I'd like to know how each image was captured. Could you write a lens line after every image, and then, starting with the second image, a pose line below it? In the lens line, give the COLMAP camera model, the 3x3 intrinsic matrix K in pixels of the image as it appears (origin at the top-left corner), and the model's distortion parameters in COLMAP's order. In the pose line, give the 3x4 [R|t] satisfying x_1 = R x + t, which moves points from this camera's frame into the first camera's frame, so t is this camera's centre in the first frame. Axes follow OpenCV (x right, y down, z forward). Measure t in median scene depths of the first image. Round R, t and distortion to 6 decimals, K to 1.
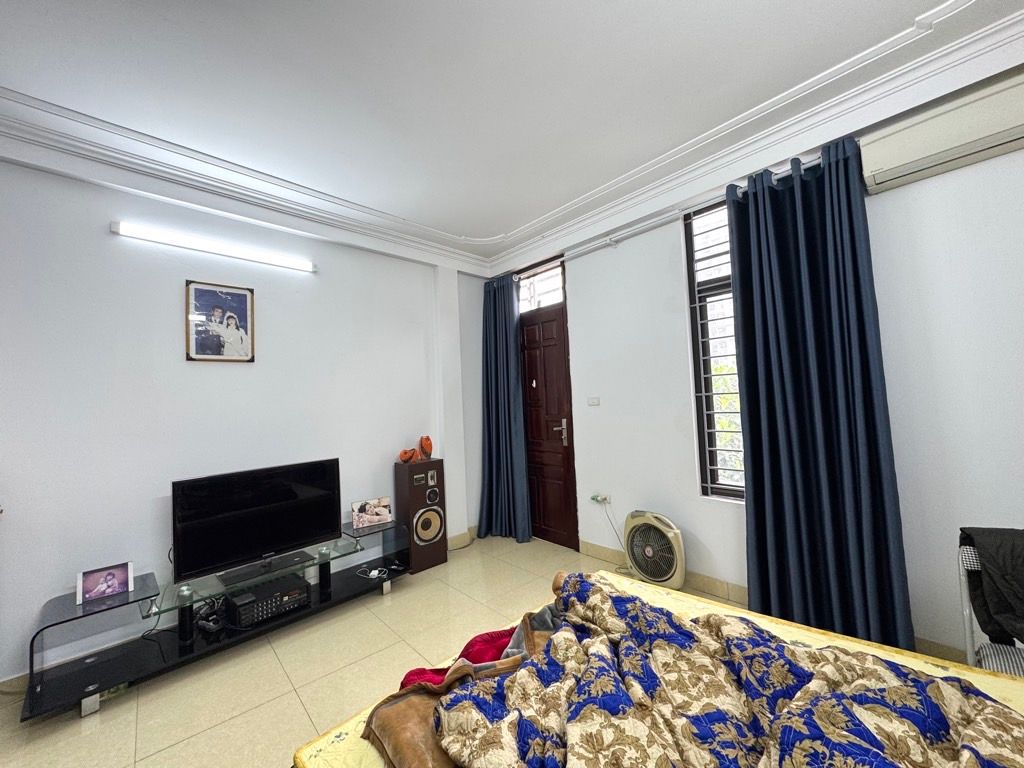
lens RADIAL K [[408.8, 0, 513.6], [0, 408.8, 383.8], [0, 0, 1]] dist [-0.001938, 0.000594]
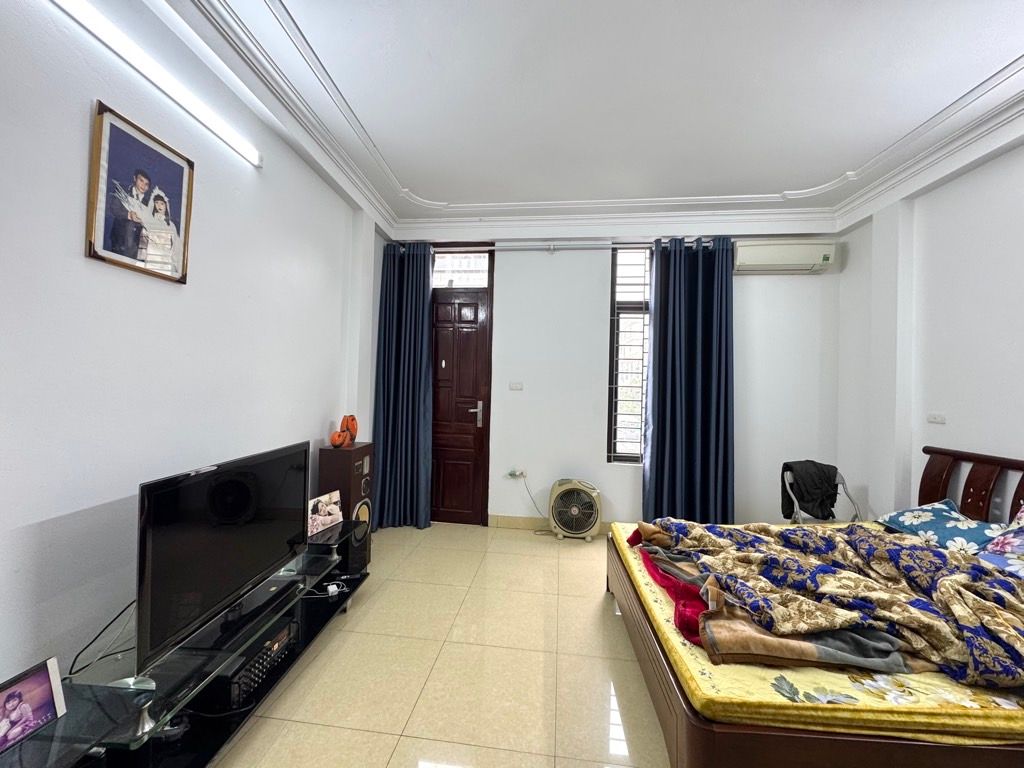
lens RADIAL K [[408.8, 0, 511.1], [0, 408.8, 382.5], [0, 0, 1]] dist [-0.001938, 0.000594]
pose [[0.747305, 0.070246, 0.660757, -0.654366], [-0.085283, 0.996312, -0.009466, 0.054404], [-0.658985, -0.049277, 0.750540, 0.225581]]
